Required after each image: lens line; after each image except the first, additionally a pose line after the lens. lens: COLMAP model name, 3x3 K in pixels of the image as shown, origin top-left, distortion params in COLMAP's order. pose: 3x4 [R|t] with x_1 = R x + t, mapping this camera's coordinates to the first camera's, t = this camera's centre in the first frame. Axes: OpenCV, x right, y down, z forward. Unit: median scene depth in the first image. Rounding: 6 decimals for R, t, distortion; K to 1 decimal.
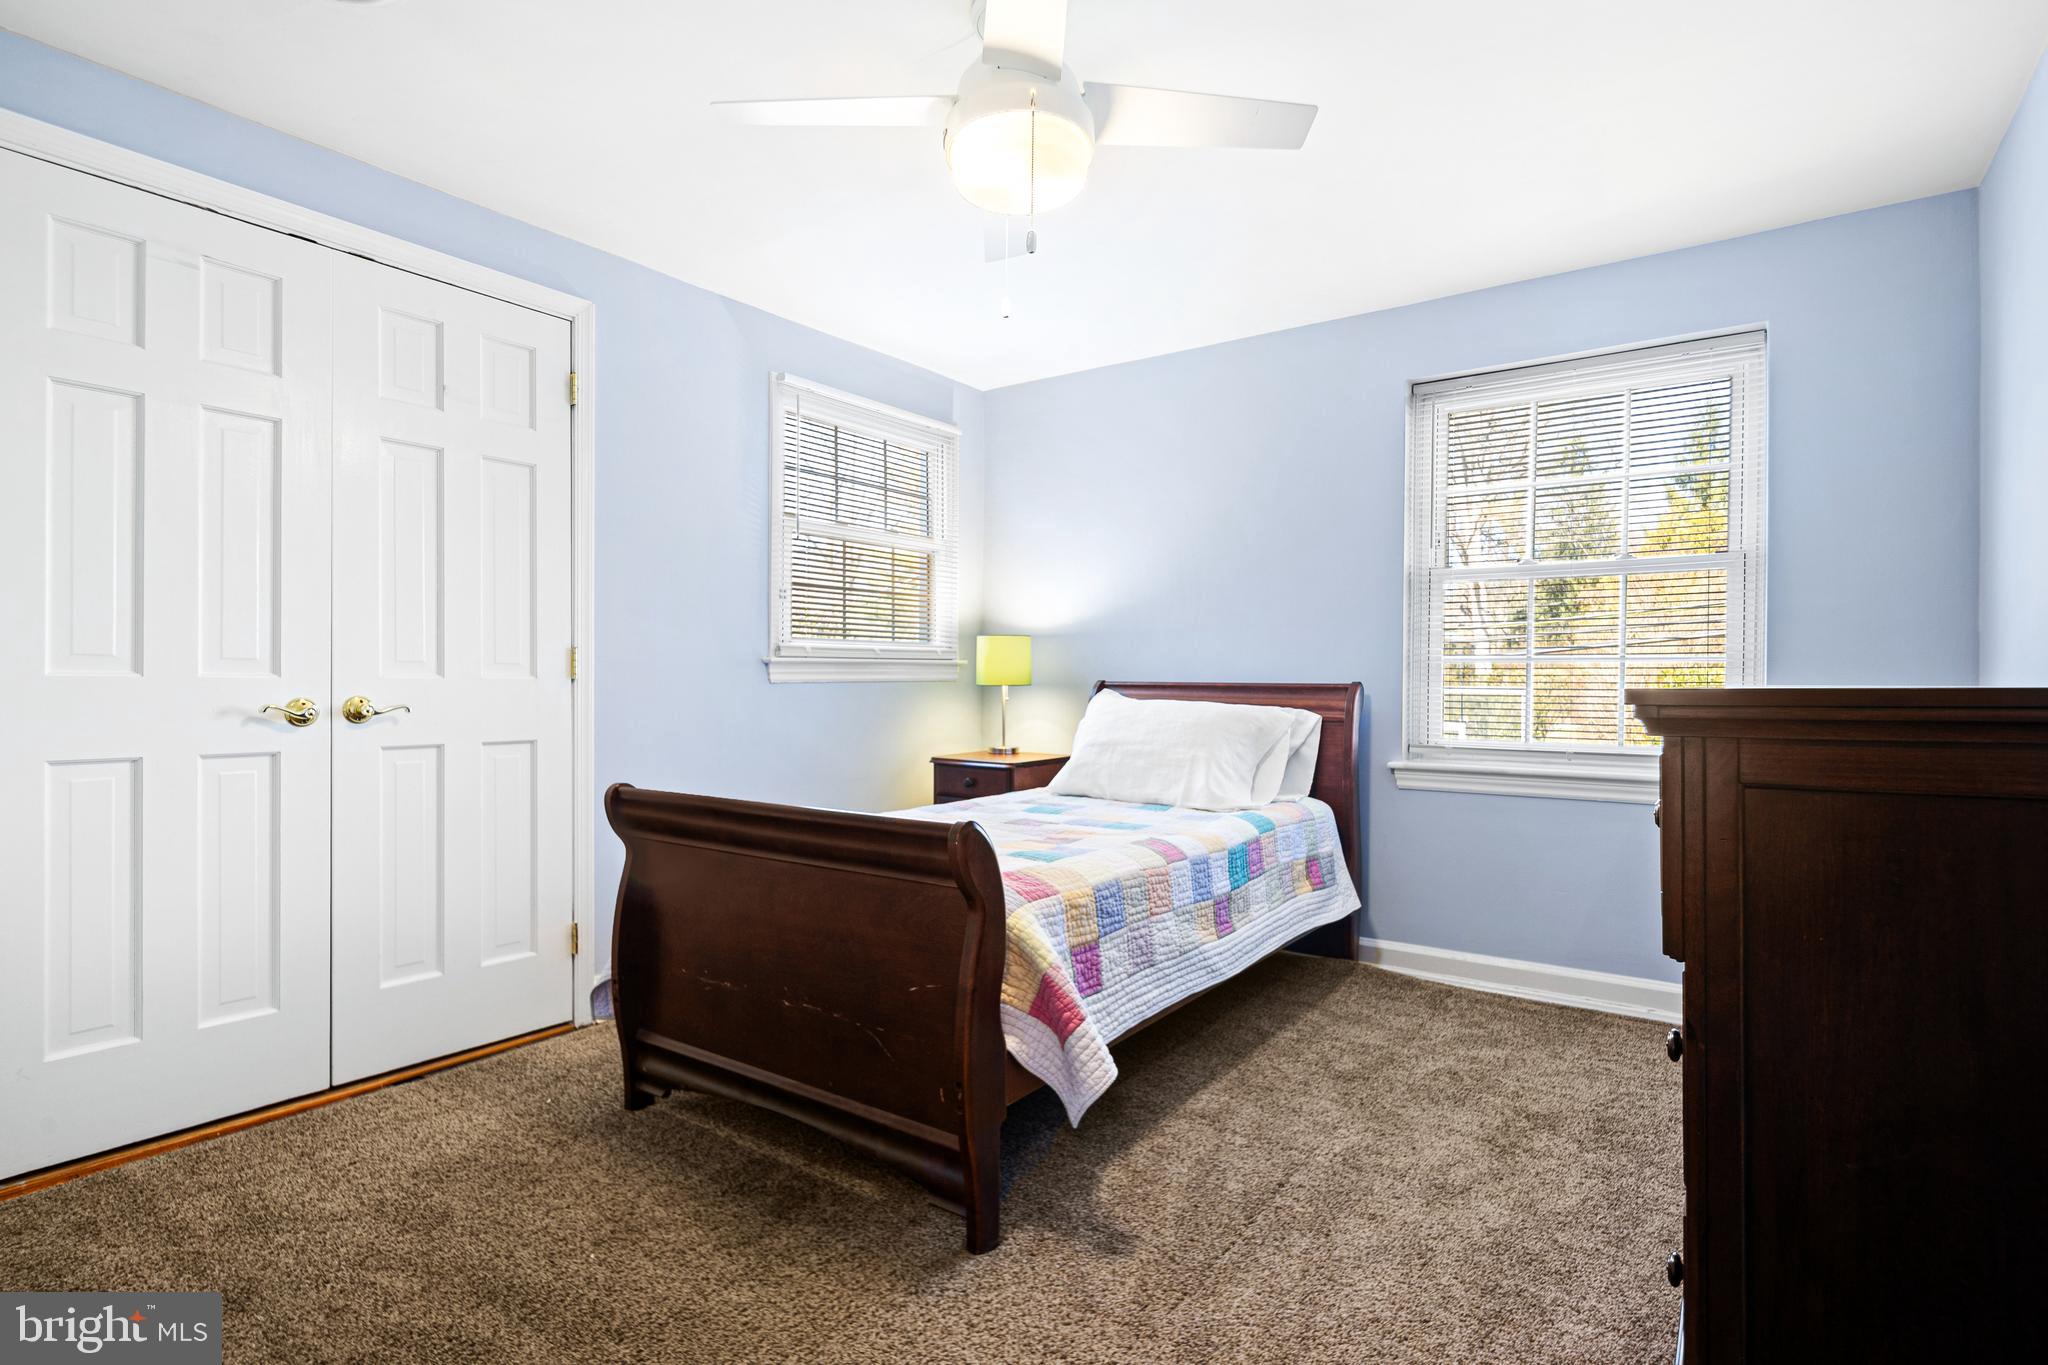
lens RADIAL K [[1027.4, 0, 1024.0], [0, 1027.4, 682.5], [0, 0, 1]] dist [0.000837, 0.000052]
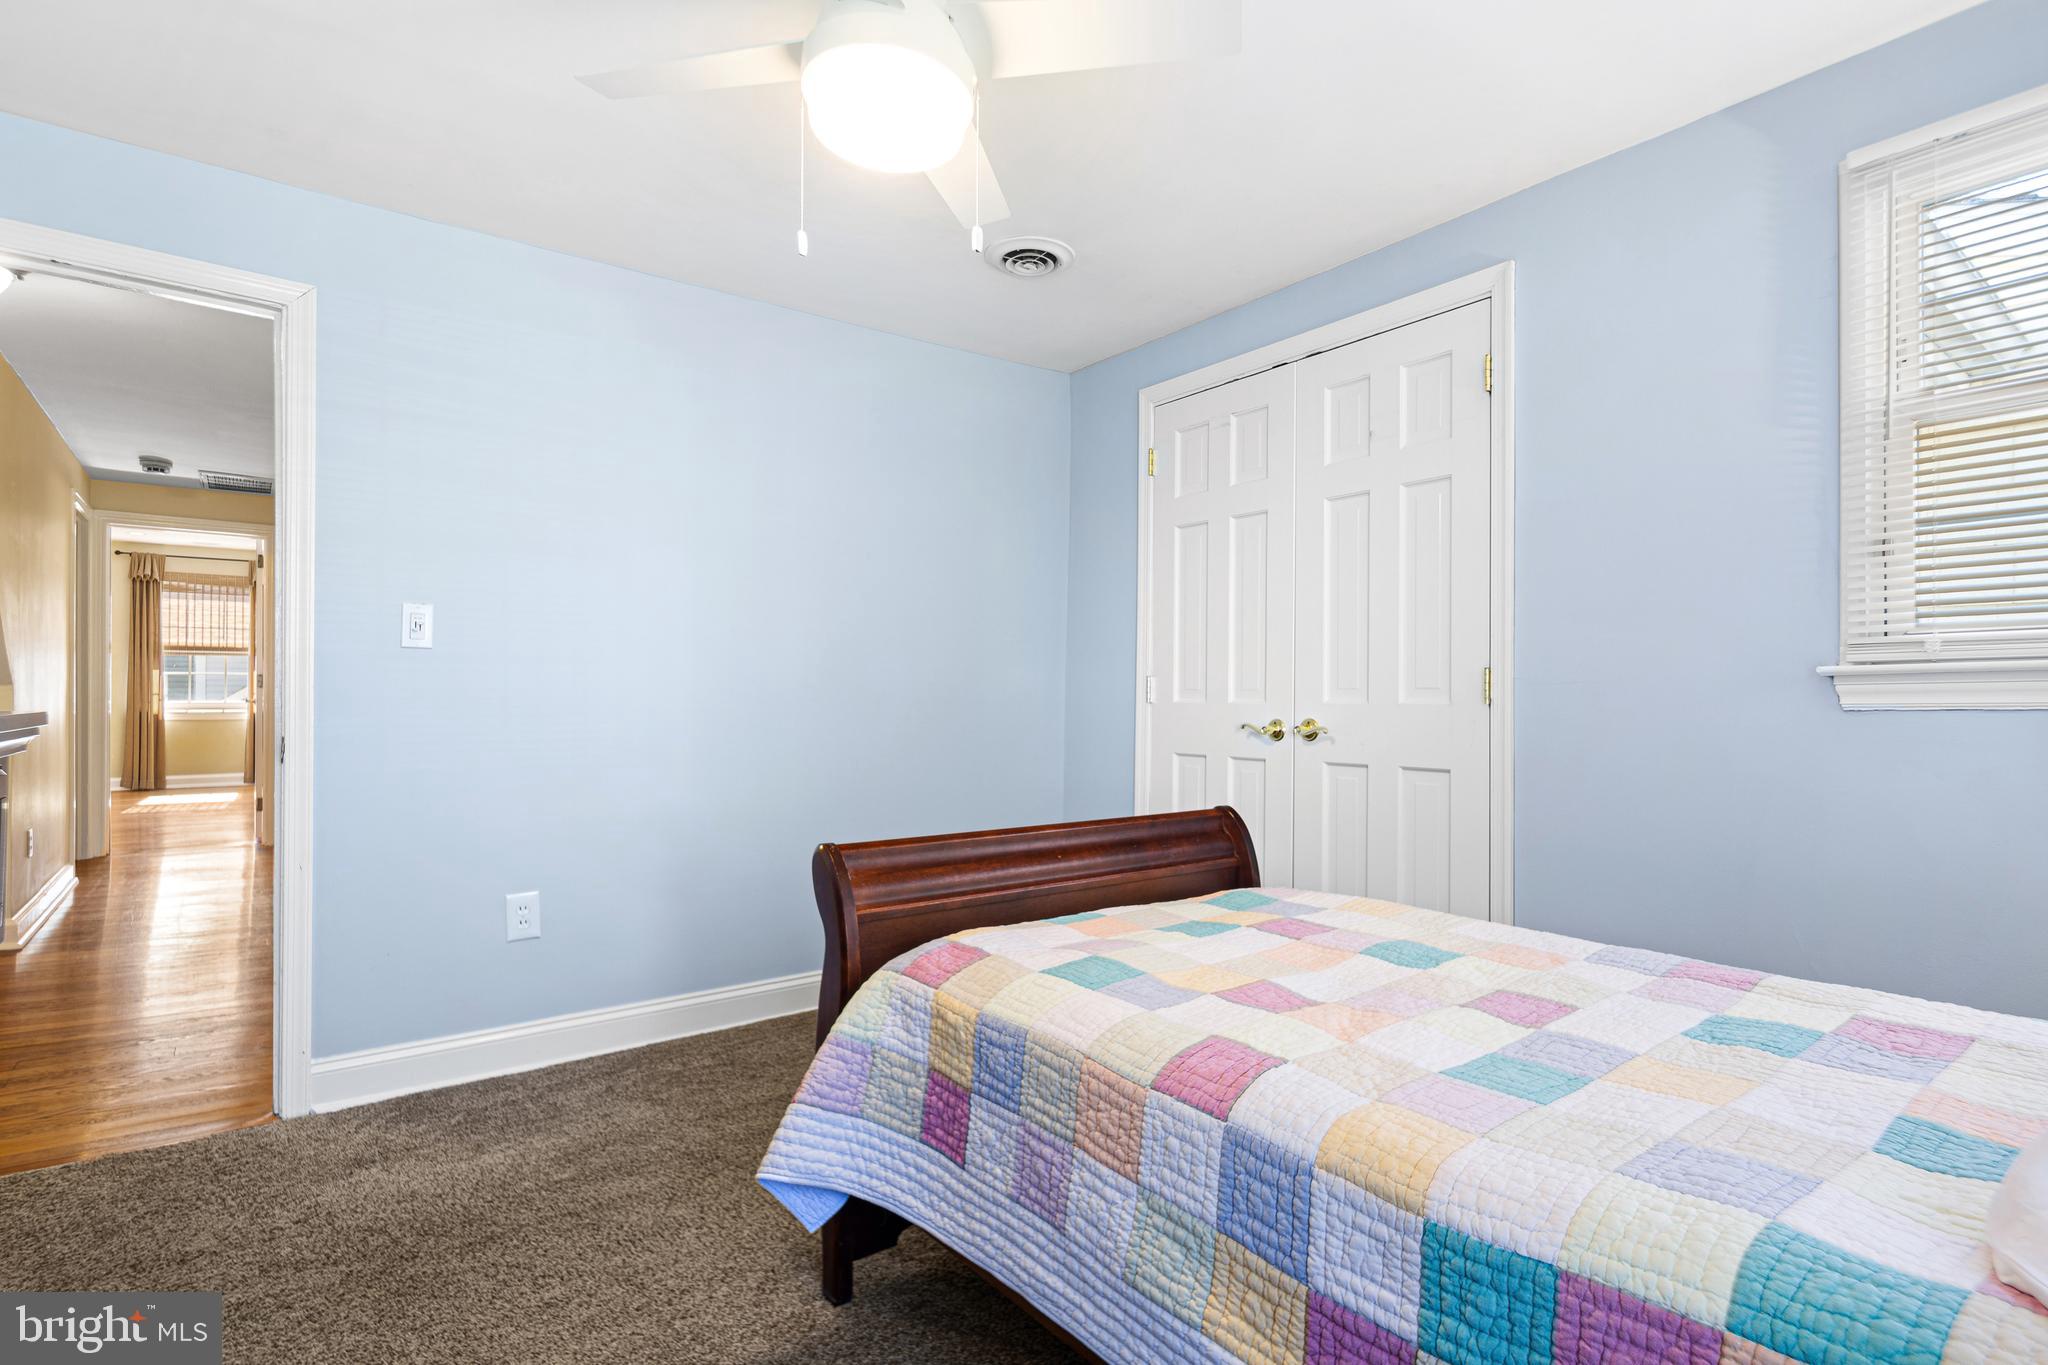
lens RADIAL K [[981.4, 0, 1026.1], [0, 981.4, 703.0], [0, 0, 1]] dist [-0.001019, -0.000211]
pose [[-0.279596, -0.003083, -0.960113, 0.633629], [-0.004162, 0.999989, -0.001999, -0.001091], [0.960109, 0.003437, -0.279606, 1.138928]]
